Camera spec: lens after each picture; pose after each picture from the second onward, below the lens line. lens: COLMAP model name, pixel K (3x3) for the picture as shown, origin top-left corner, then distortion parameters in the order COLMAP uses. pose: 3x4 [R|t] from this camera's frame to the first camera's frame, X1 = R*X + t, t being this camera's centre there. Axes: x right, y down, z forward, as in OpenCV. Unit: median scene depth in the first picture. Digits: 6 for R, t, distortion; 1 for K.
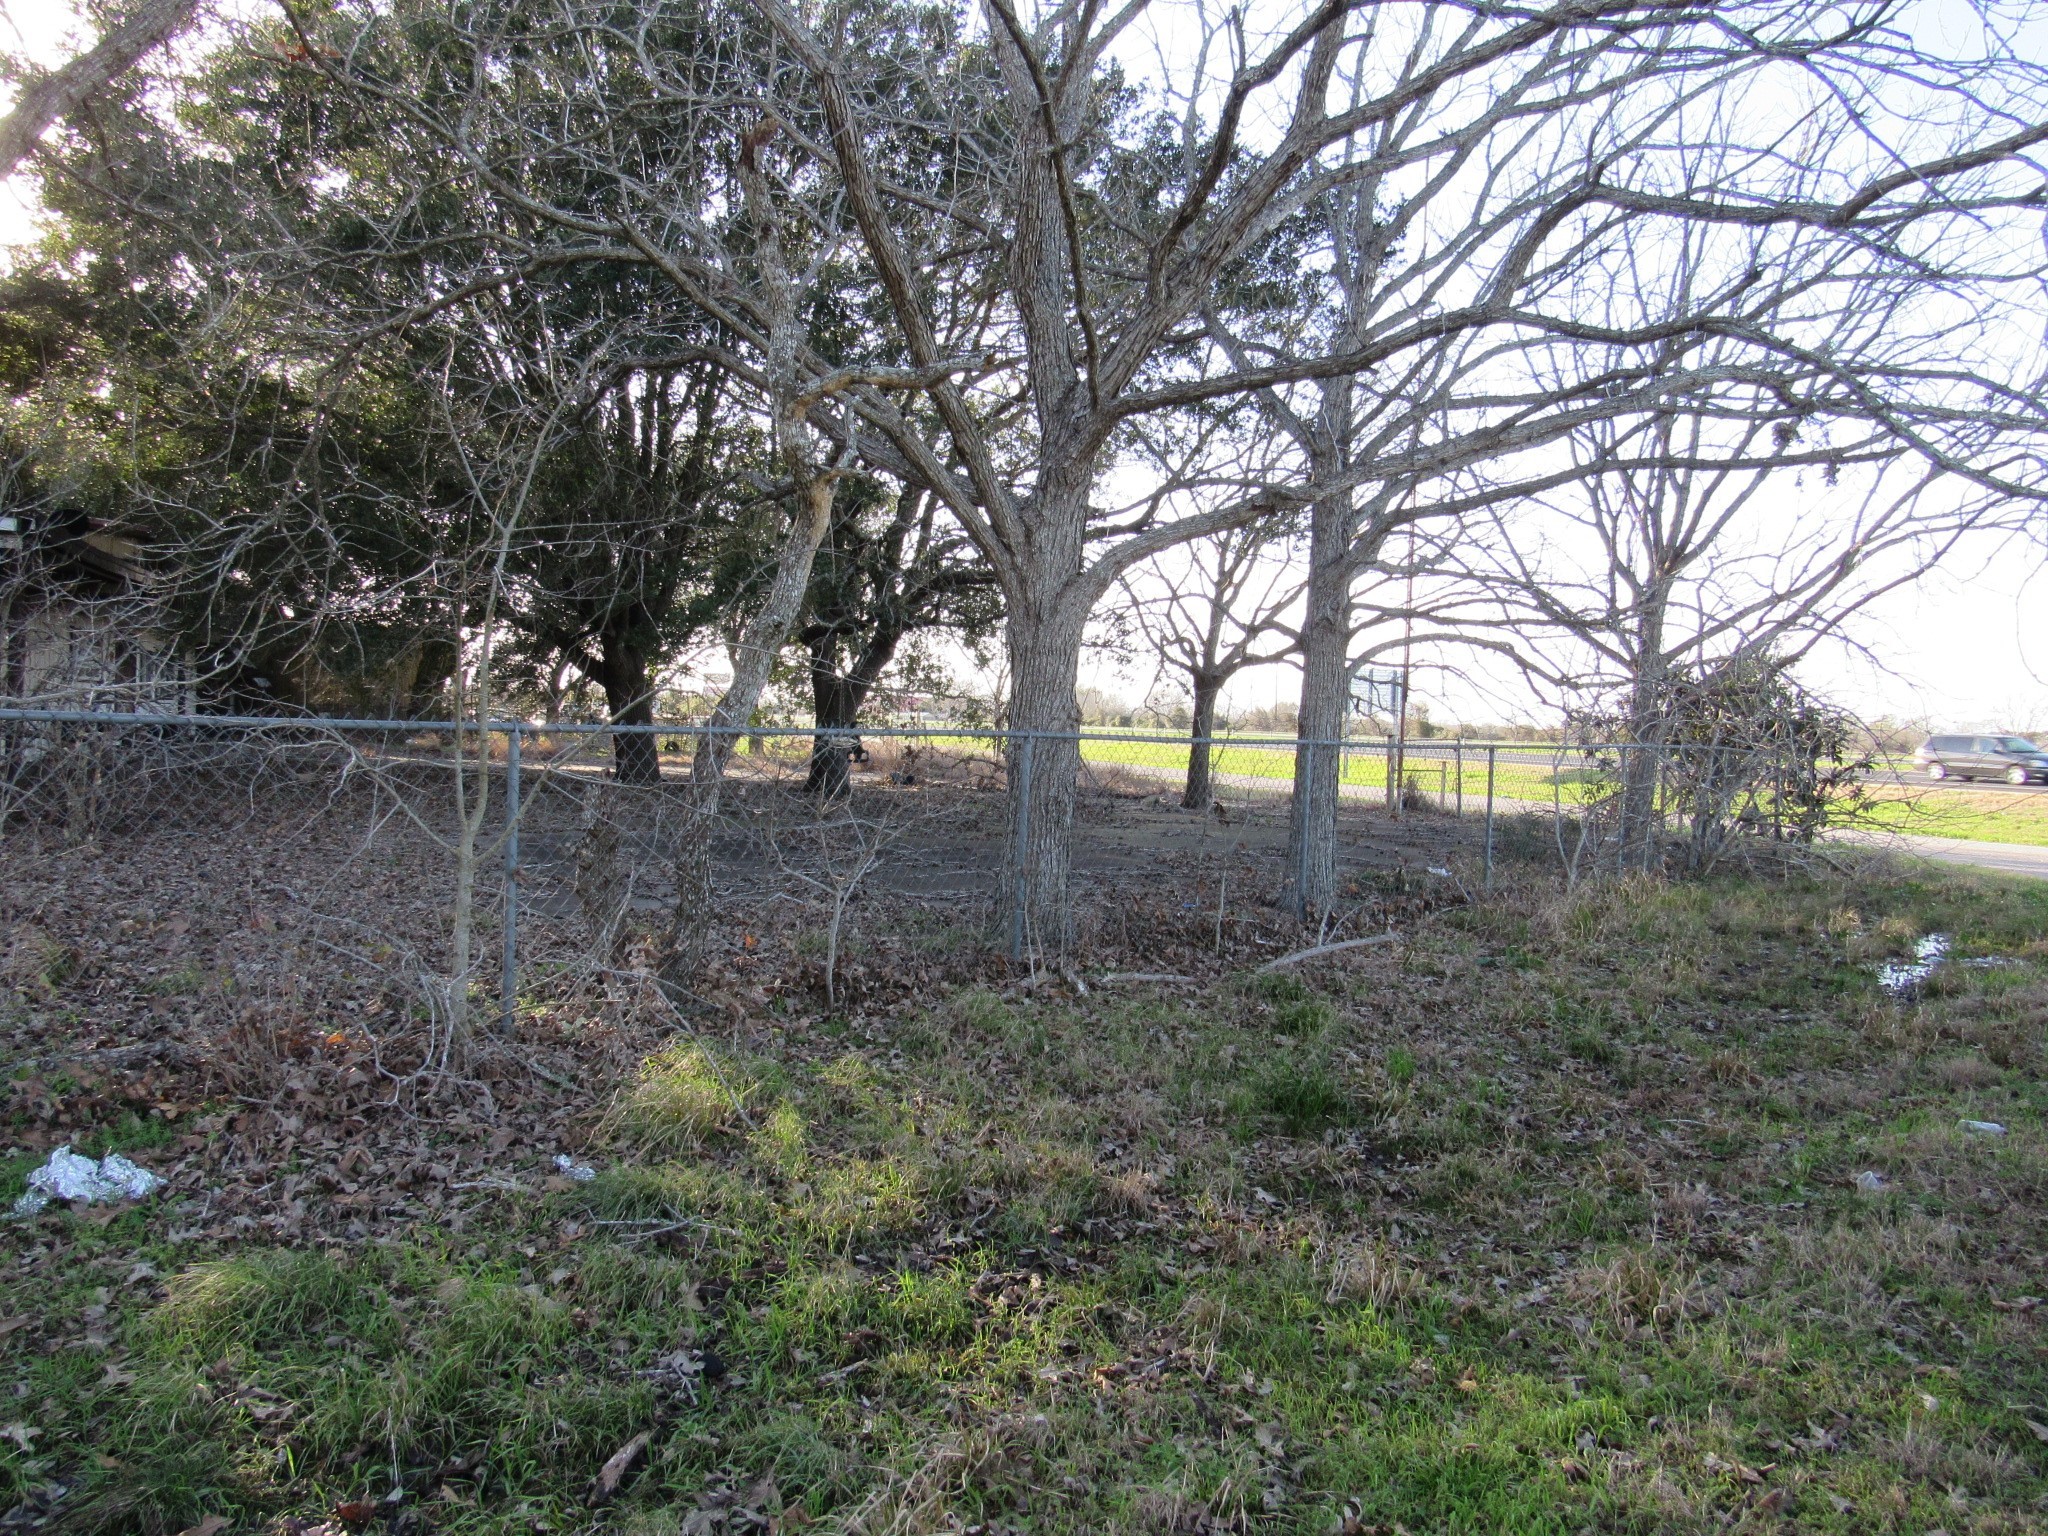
lens RADIAL K [[1444.9, 0, 1016.6], [0, 1444.9, 776.2], [0, 0, 1]] dist [-0.033078, 0.007997]
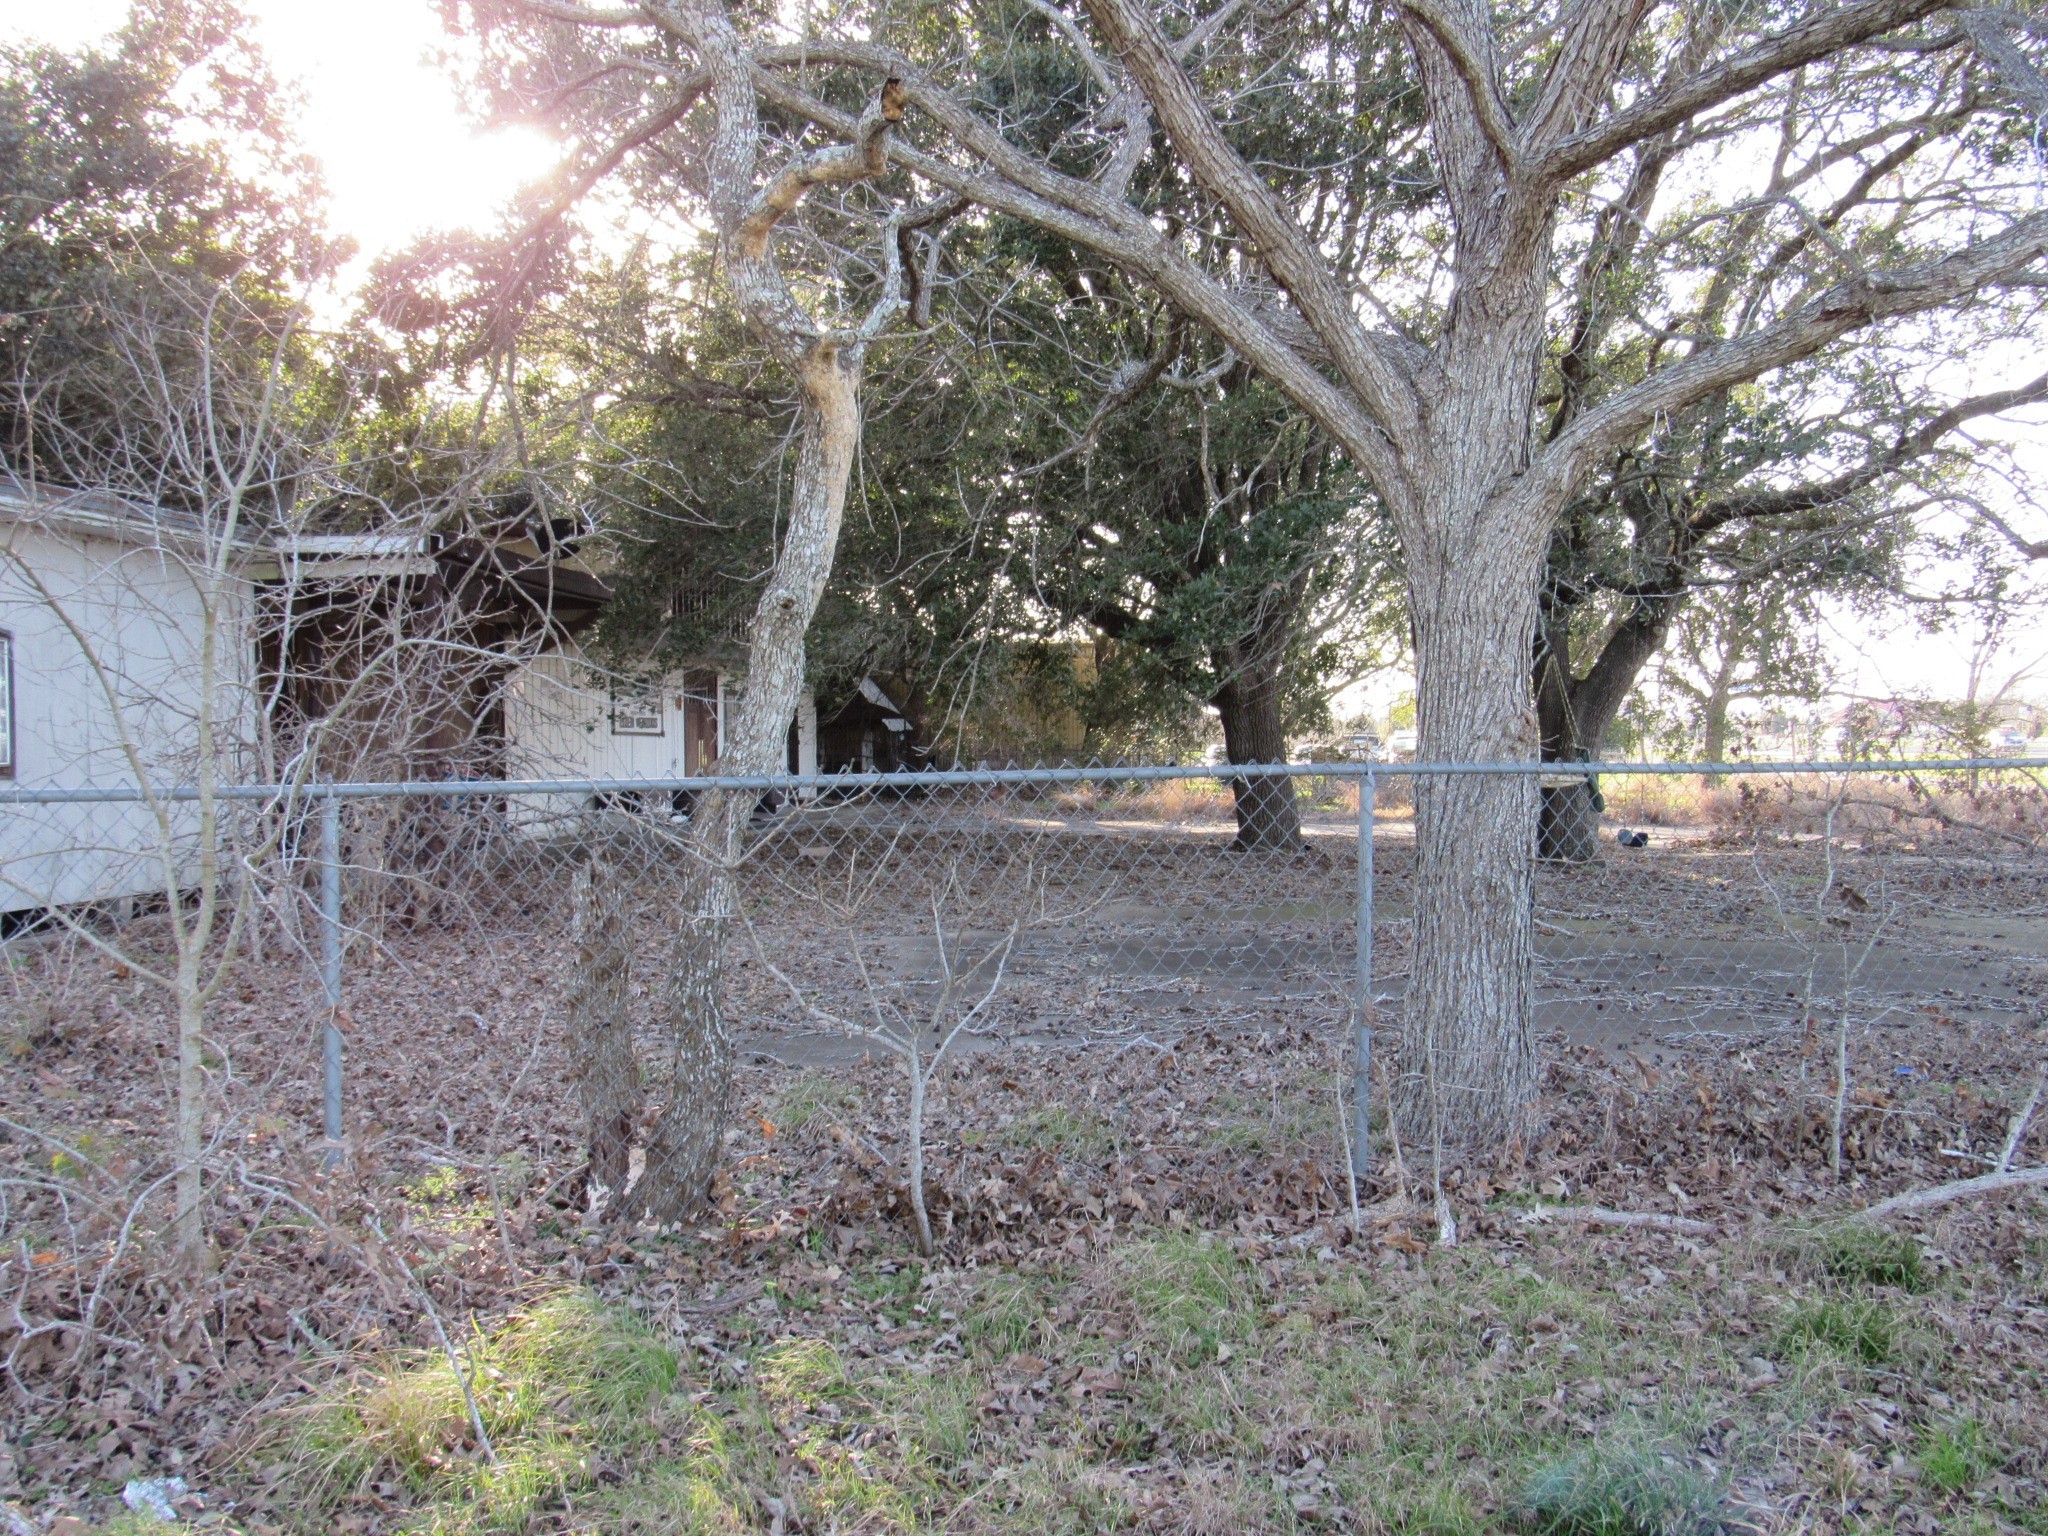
lens RADIAL K [[2117.1, 0, 1024.0], [0, 2117.1, 768.0], [0, 0, 1]] dist [-0.059302, 0.042564]
pose [[0.888789, -0.034452, -0.457020, 0.087667], [0.020336, 0.999153, -0.035772, -0.000883], [0.457865, 0.022500, 0.888737, 0.071643]]
